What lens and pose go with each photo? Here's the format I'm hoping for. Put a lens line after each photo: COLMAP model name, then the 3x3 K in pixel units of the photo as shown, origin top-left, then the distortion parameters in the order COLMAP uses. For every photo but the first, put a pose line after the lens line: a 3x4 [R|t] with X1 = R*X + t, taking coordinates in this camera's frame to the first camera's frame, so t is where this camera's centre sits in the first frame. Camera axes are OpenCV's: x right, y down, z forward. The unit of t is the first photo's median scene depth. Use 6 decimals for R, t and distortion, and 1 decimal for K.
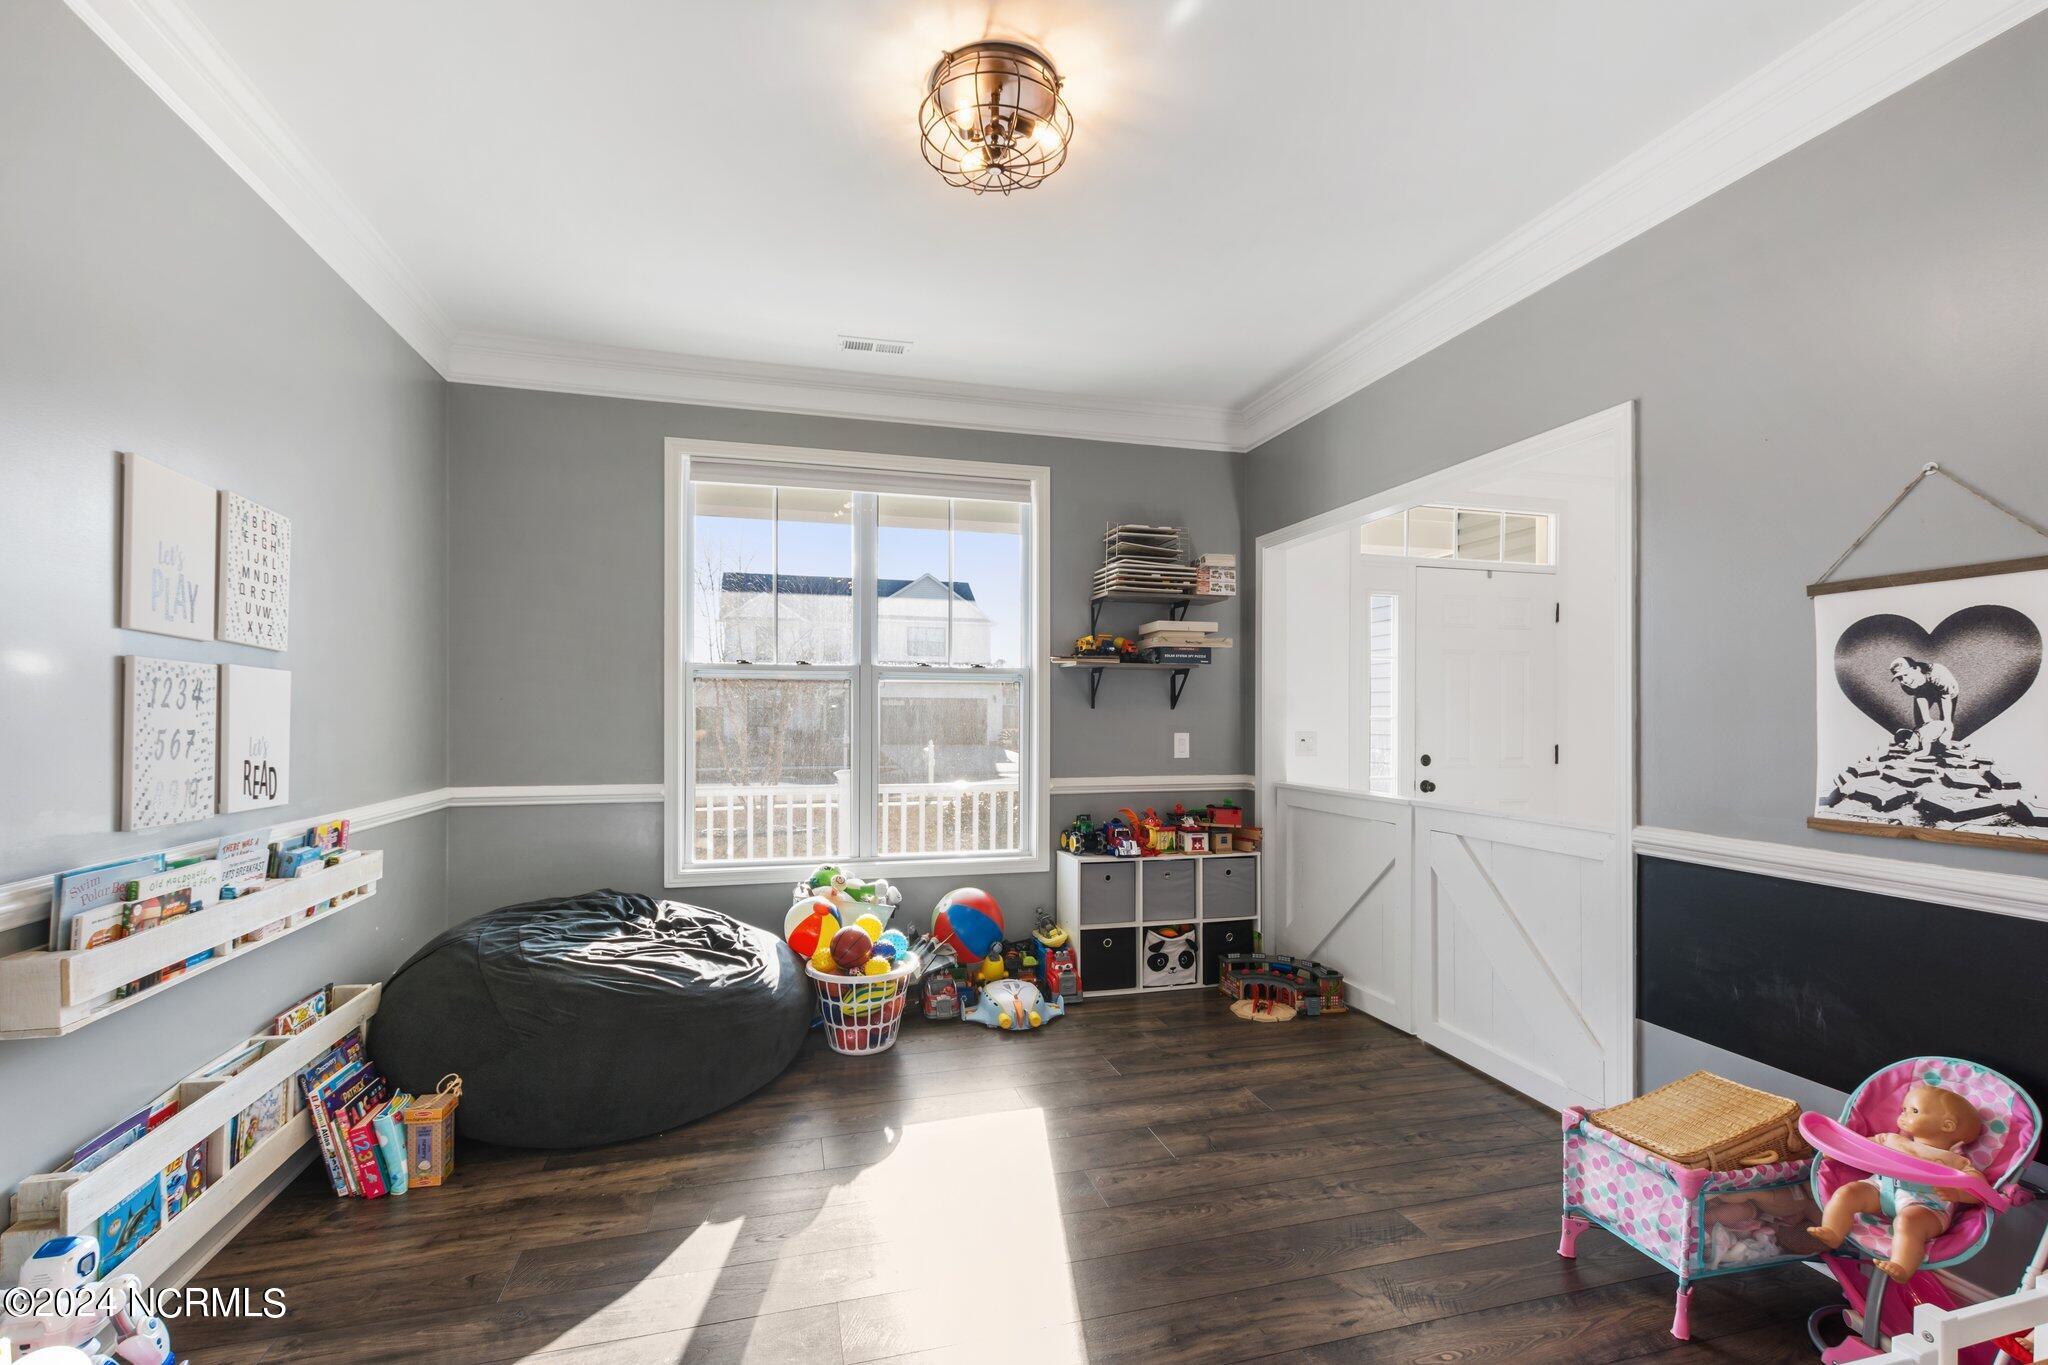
lens RADIAL K [[898.7, 0, 1025.2], [0, 898.7, 693.9], [0, 0, 1]] dist [0.001036, 0.000188]
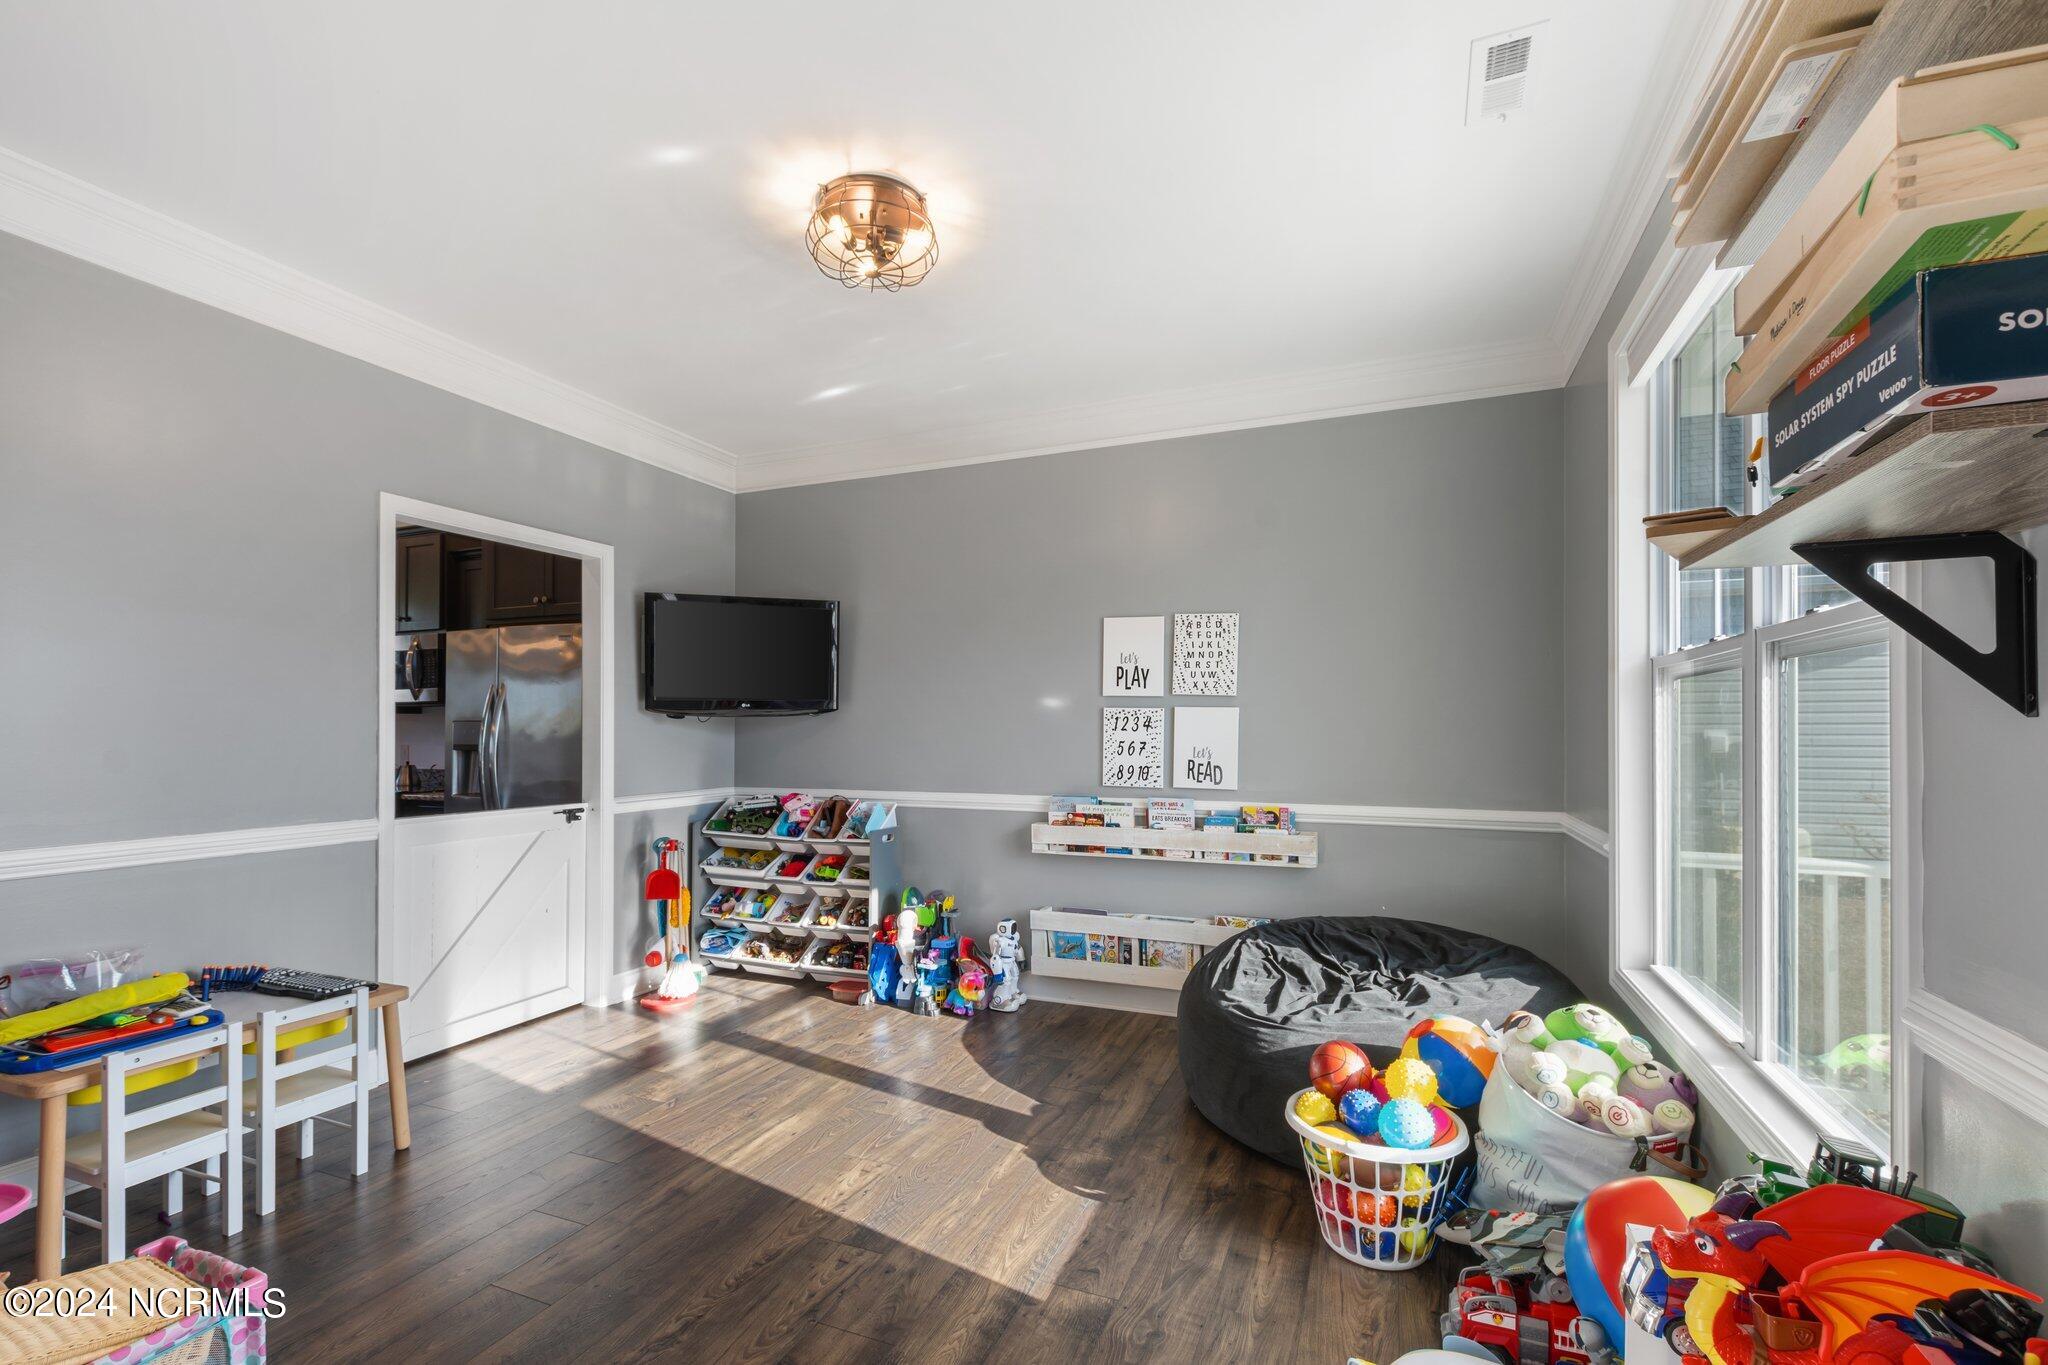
lens RADIAL K [[898.7, 0, 1019.8], [0, 898.7, 729.2], [0, 0, 1]] dist [0.001036, 0.000188]
pose [[-0.619769, -0.005376, -0.784766, 0.765265], [0.010952, 0.999820, -0.015499, 0.037306], [0.784708, -0.018200, -0.619598, 1.876218]]
